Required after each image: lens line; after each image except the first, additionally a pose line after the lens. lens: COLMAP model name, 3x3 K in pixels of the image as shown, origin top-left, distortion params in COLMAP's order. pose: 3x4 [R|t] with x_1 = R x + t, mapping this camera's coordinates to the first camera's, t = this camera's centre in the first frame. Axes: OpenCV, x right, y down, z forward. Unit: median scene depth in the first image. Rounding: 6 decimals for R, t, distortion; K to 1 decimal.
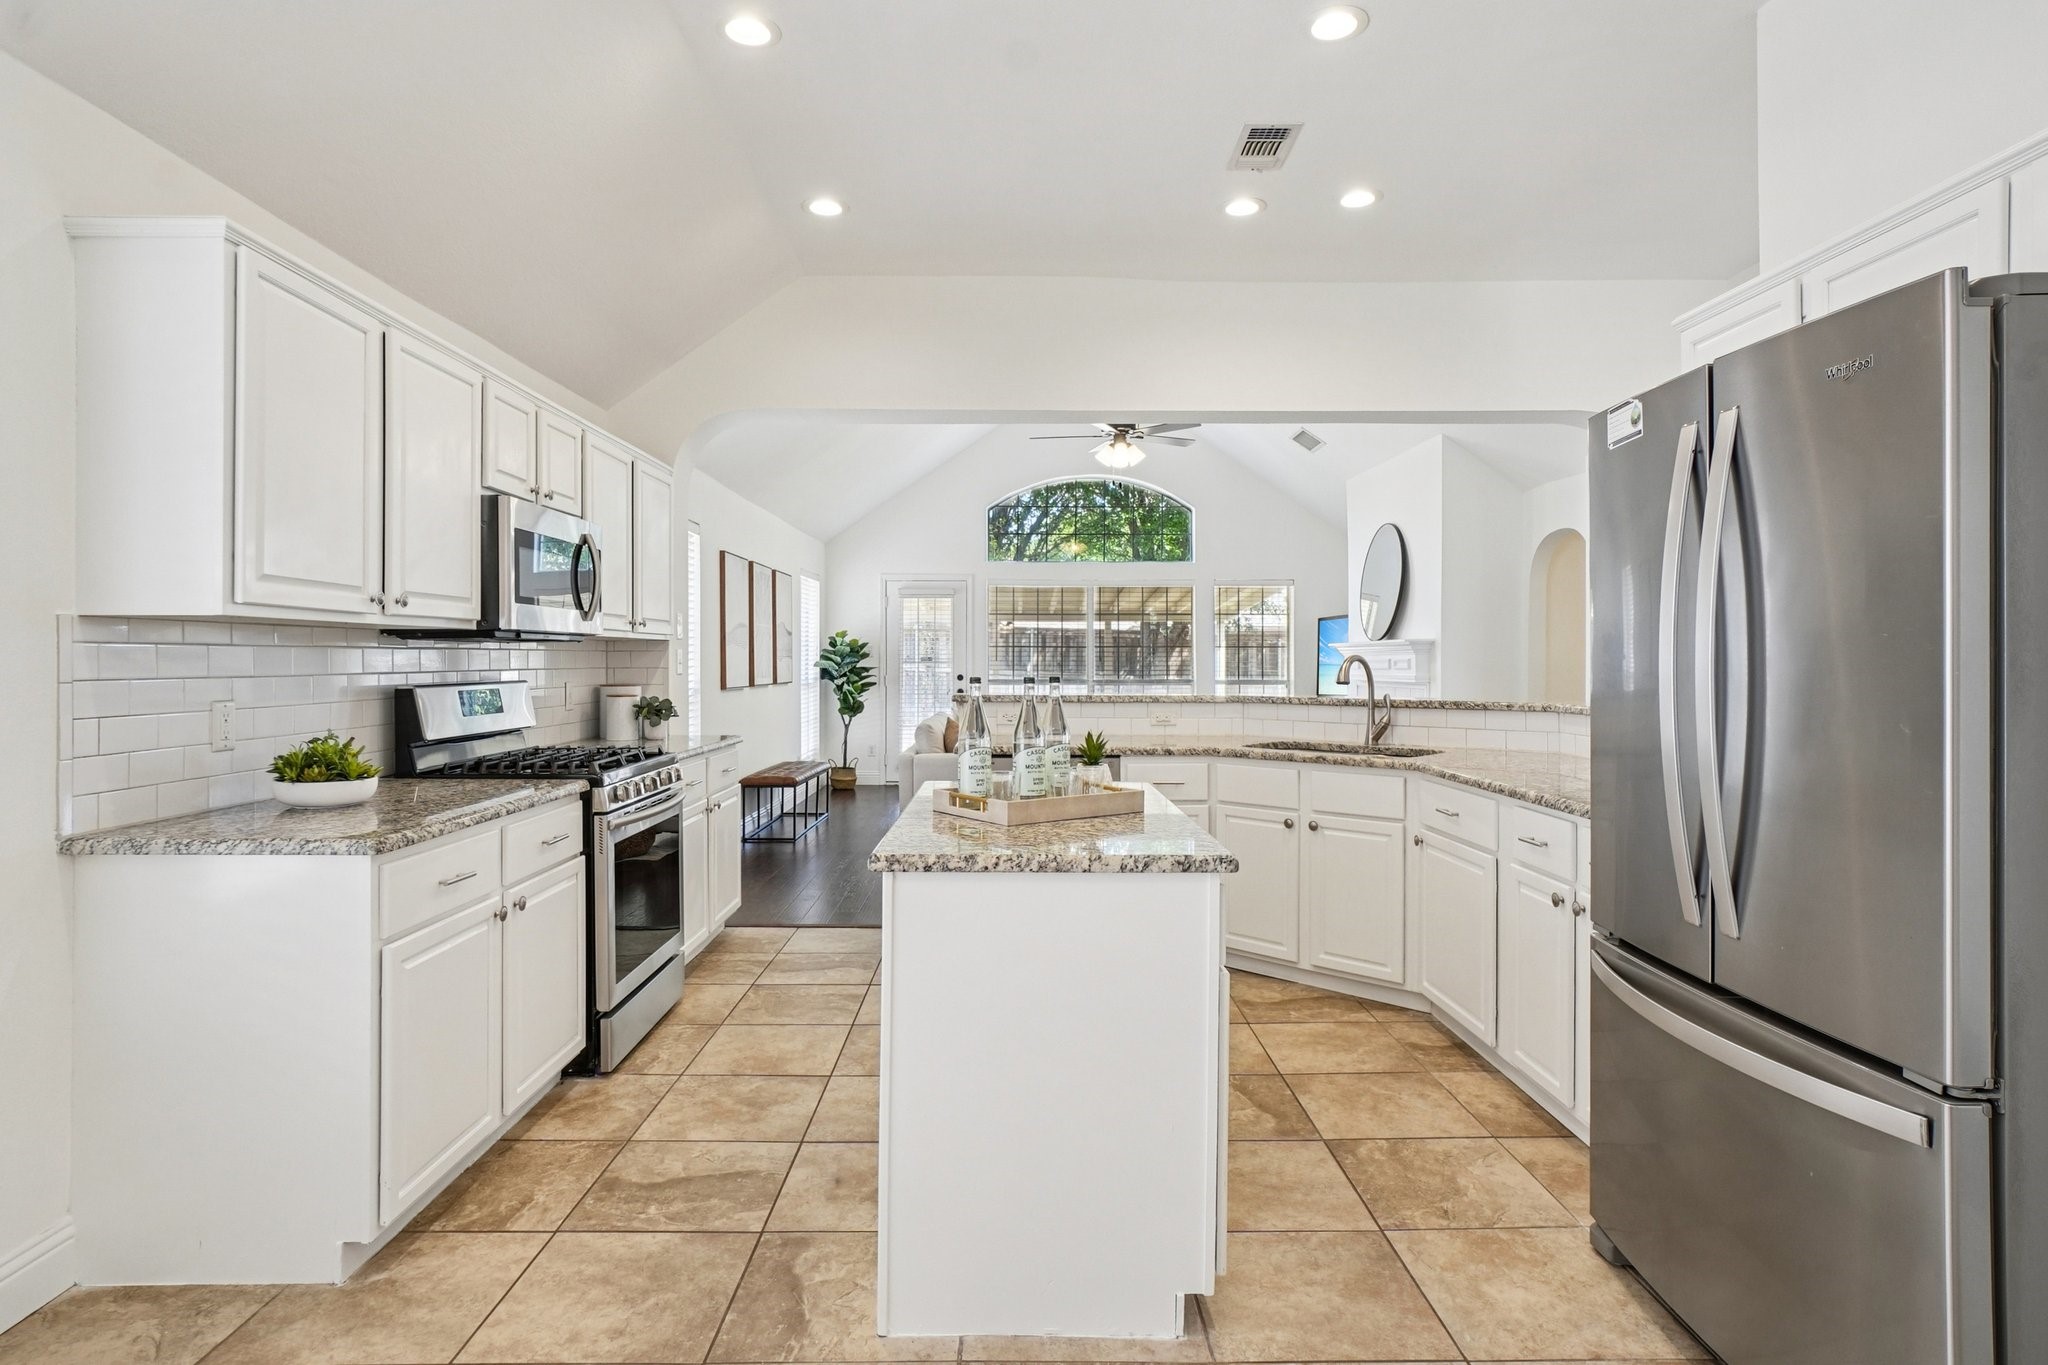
lens RADIAL K [[1087.5, 0, 1026.3], [0, 1087.5, 666.6], [0, 0, 1]] dist [-0.024590, 0.010401]
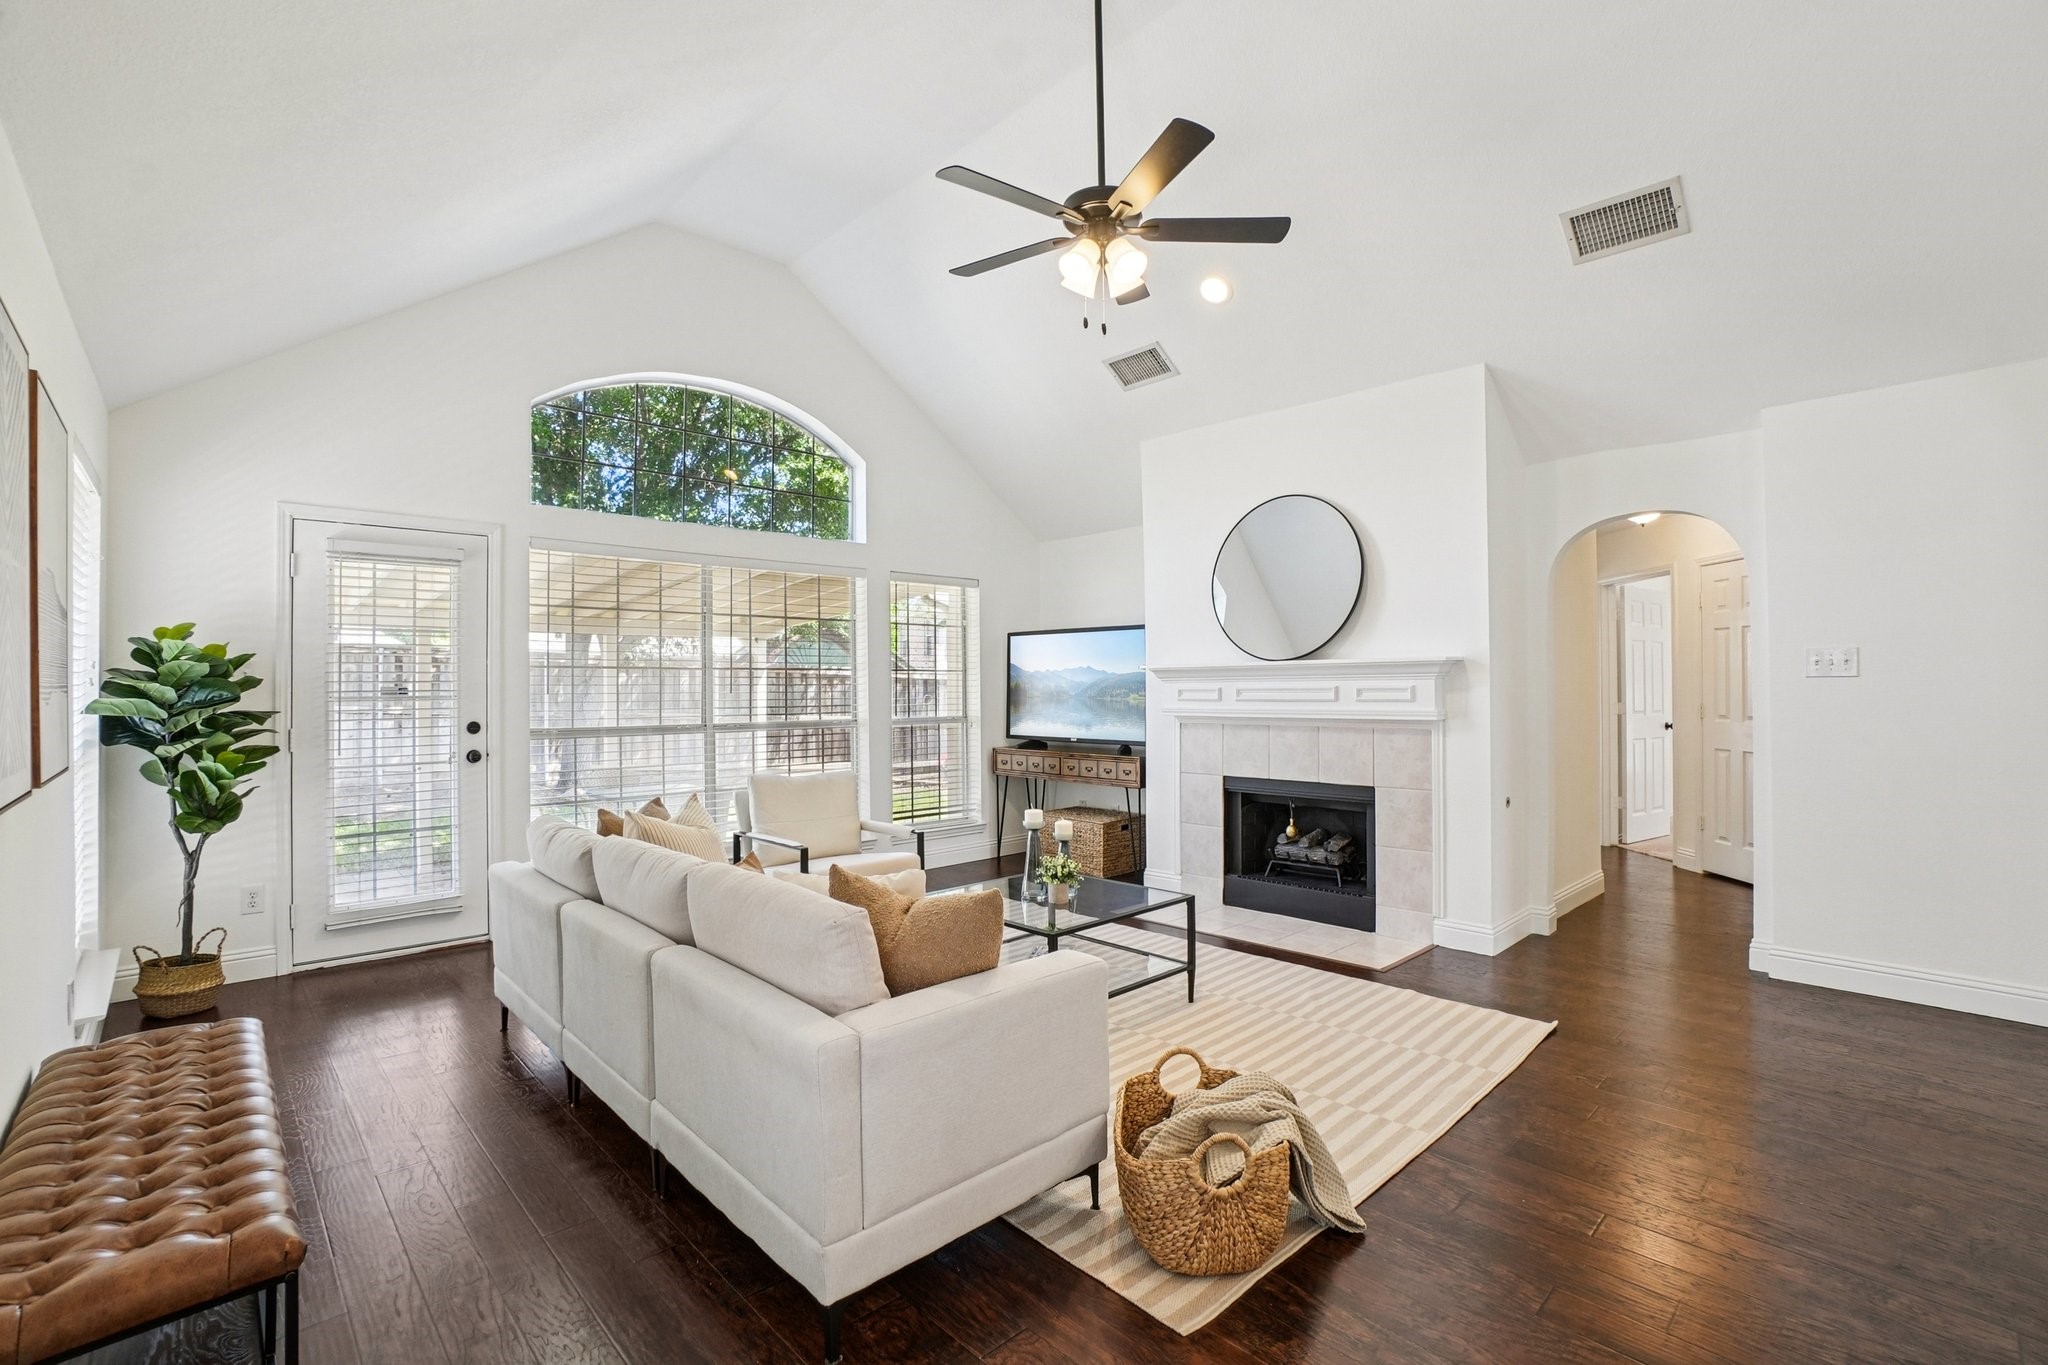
lens RADIAL K [[907.6, 0, 1004.6], [0, 907.6, 688.4], [0, 0, 1]] dist [-0.058476, 0.019168]
pose [[0.741460, -0.006098, 0.670969, -0.409793], [0.009574, 0.999953, -0.001492, -0.013484], [-0.670928, 0.007530, 0.741484, 1.421844]]
